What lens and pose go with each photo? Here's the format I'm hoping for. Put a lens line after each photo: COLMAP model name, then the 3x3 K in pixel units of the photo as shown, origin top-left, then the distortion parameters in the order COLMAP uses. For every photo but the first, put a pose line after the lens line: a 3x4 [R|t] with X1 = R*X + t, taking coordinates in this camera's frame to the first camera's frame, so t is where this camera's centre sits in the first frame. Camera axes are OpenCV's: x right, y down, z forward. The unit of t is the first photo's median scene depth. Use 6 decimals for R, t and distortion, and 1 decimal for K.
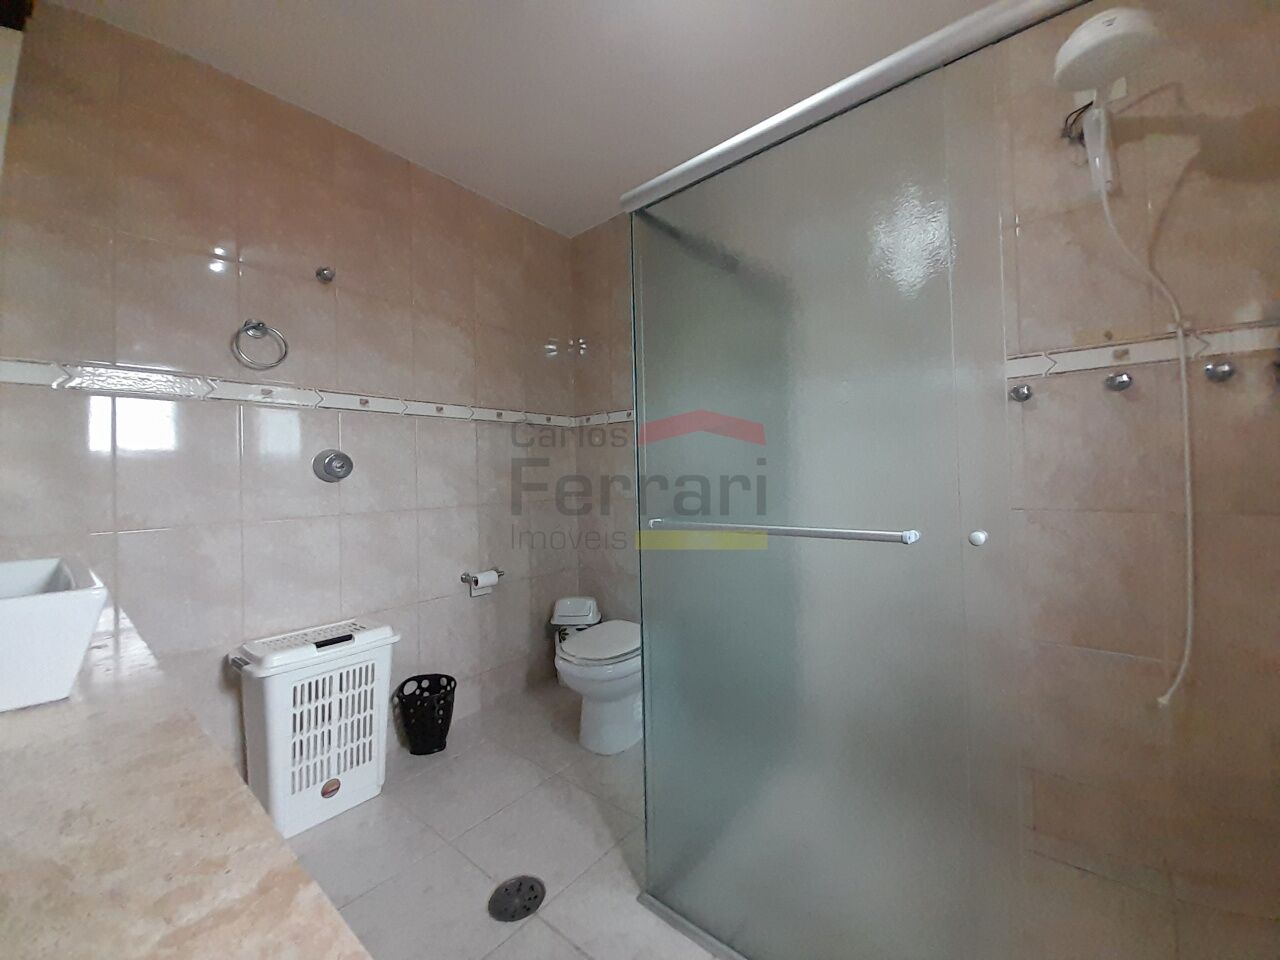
lens RADIAL K [[498.9, 0, 650.0], [0, 498.9, 466.4], [0, 0, 1]] dist [0.018983, -0.017855]
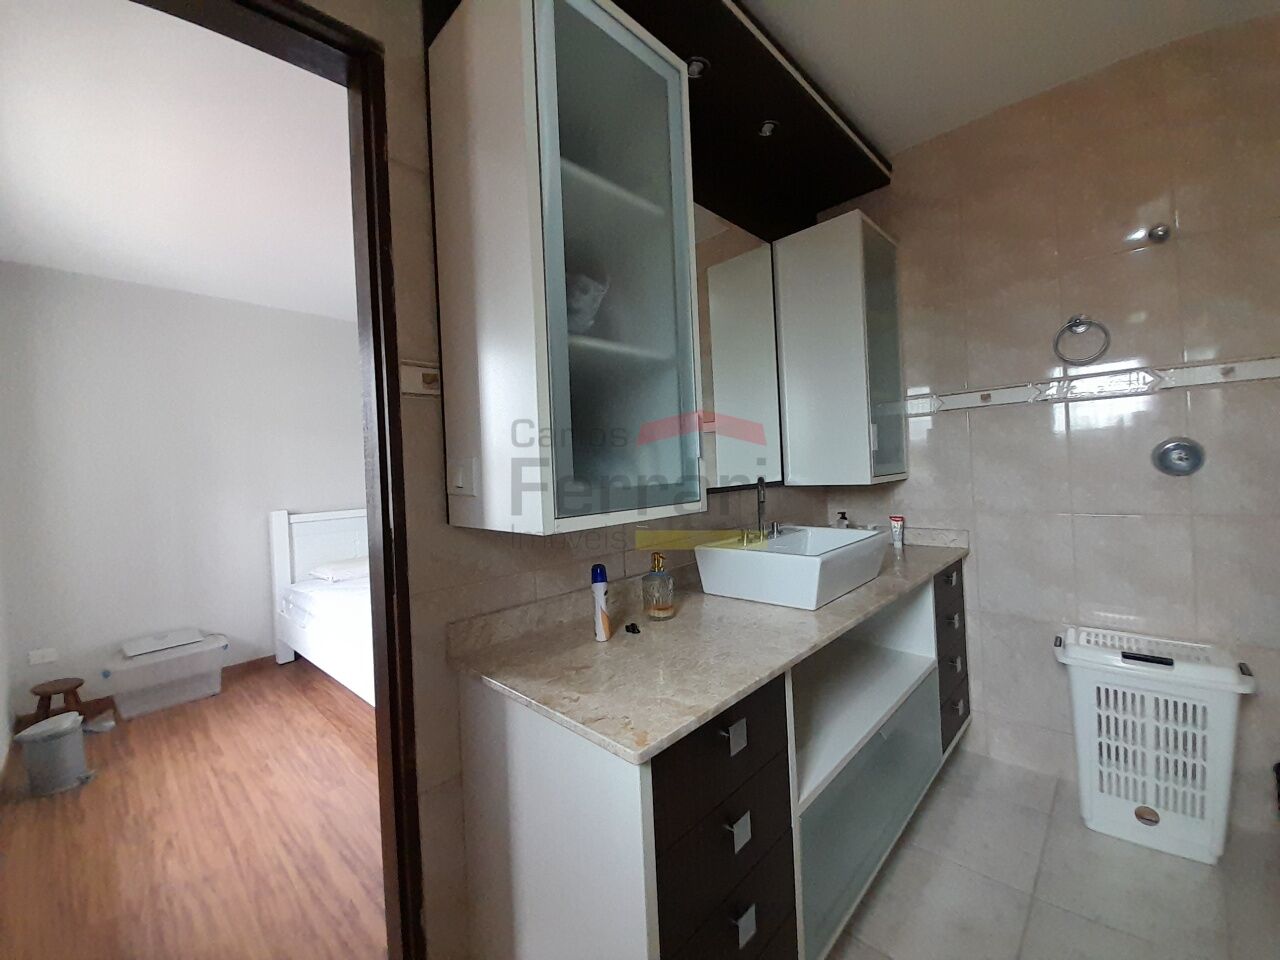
lens RADIAL K [[498.9, 0, 650.0], [0, 498.9, 466.4], [0, 0, 1]] dist [0.018983, -0.017855]
pose [[-0.071179, 0.029441, -0.997029, 0.300463], [0.061035, 0.997820, 0.025107, -0.067458], [0.995594, -0.059066, -0.072821, 0.203891]]
